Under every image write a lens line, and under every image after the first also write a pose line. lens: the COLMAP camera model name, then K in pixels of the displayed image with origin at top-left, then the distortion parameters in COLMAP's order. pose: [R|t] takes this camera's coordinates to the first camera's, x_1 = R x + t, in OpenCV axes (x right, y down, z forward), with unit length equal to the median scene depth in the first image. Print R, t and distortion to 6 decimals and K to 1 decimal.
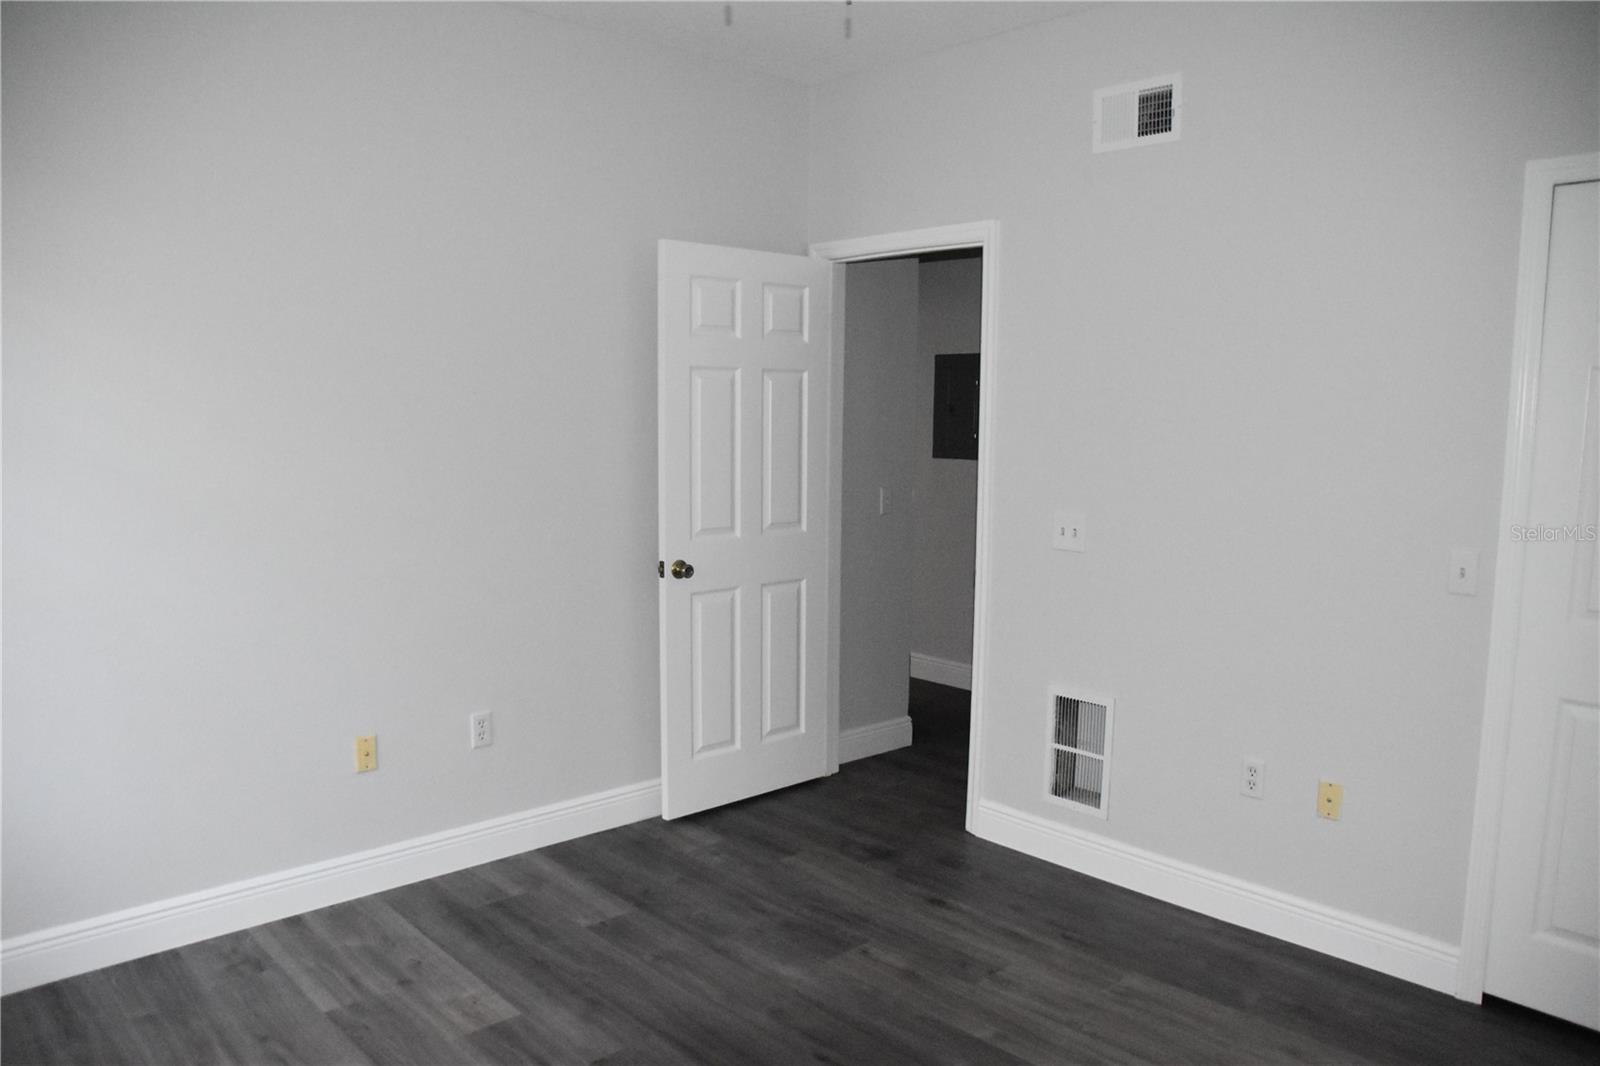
lens RADIAL K [[1133.1, 0, 801.7], [0, 1133.1, 542.1], [0, 0, 1]] dist [-0.135389, 0.083583]
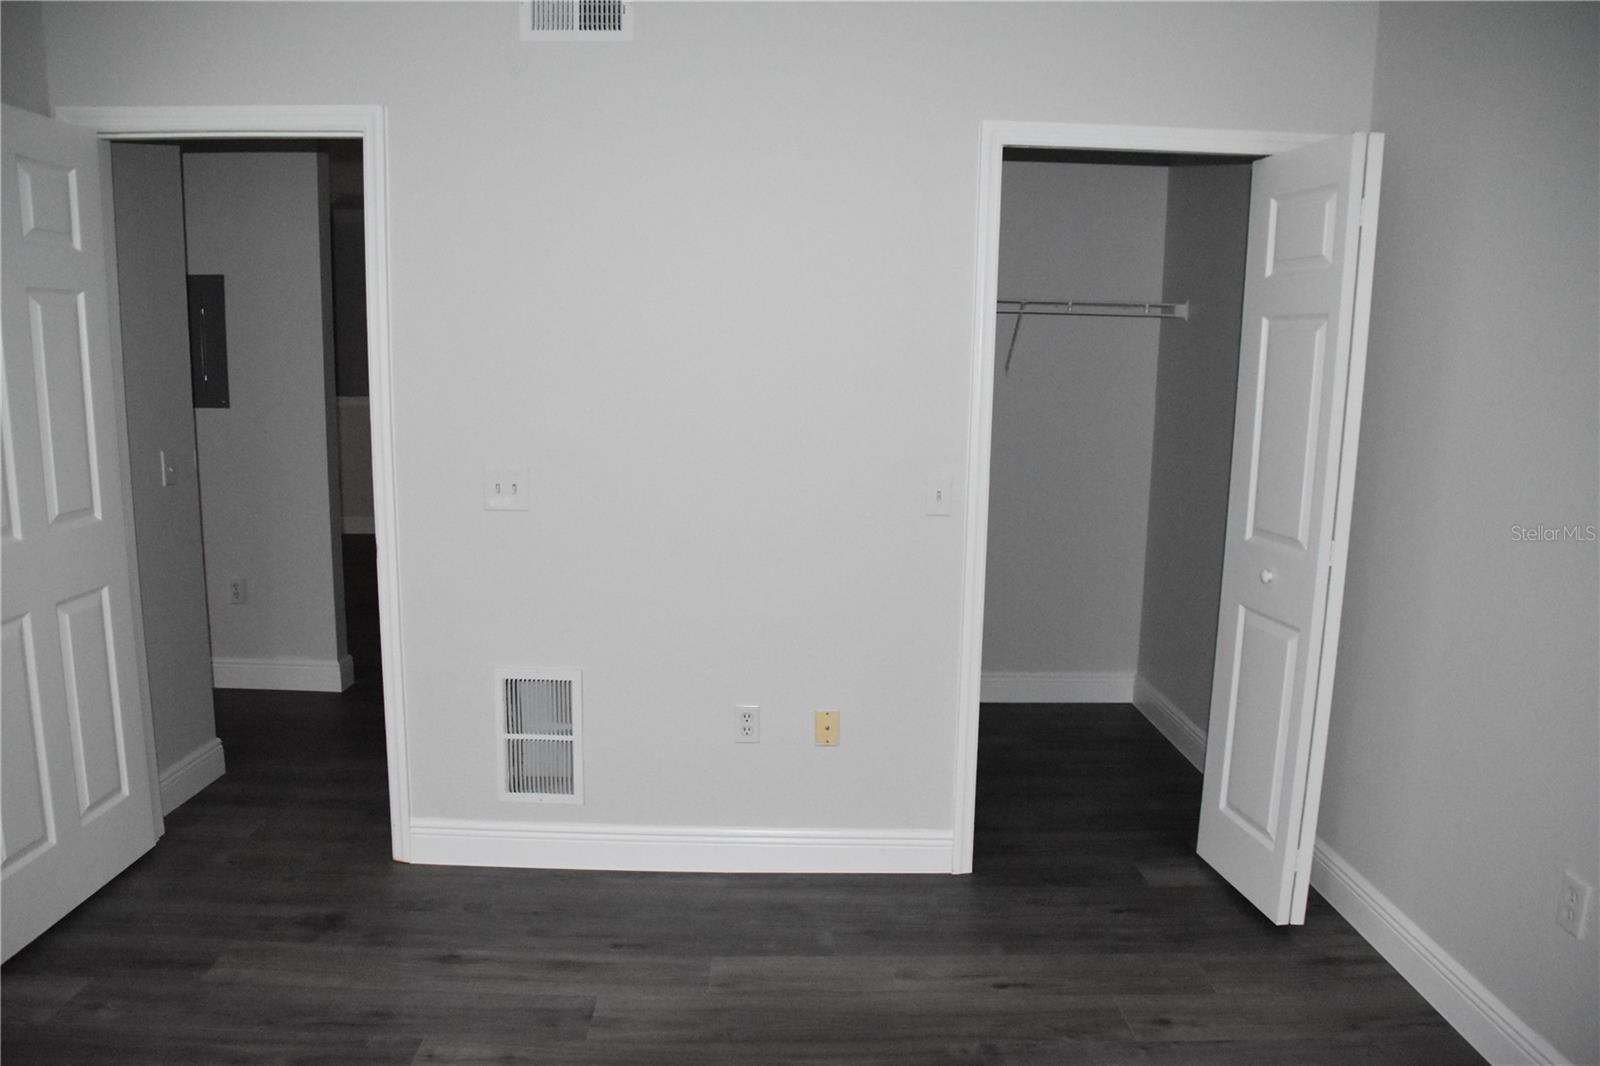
lens RADIAL K [[1133.1, 0, 801.7], [0, 1133.1, 542.1], [0, 0, 1]] dist [-0.135389, 0.083583]
pose [[0.677982, -0.120425, 0.725147, -0.226266], [0.075912, 0.992685, 0.093880, -0.030588], [-0.731148, -0.008602, 0.682165, 0.245740]]
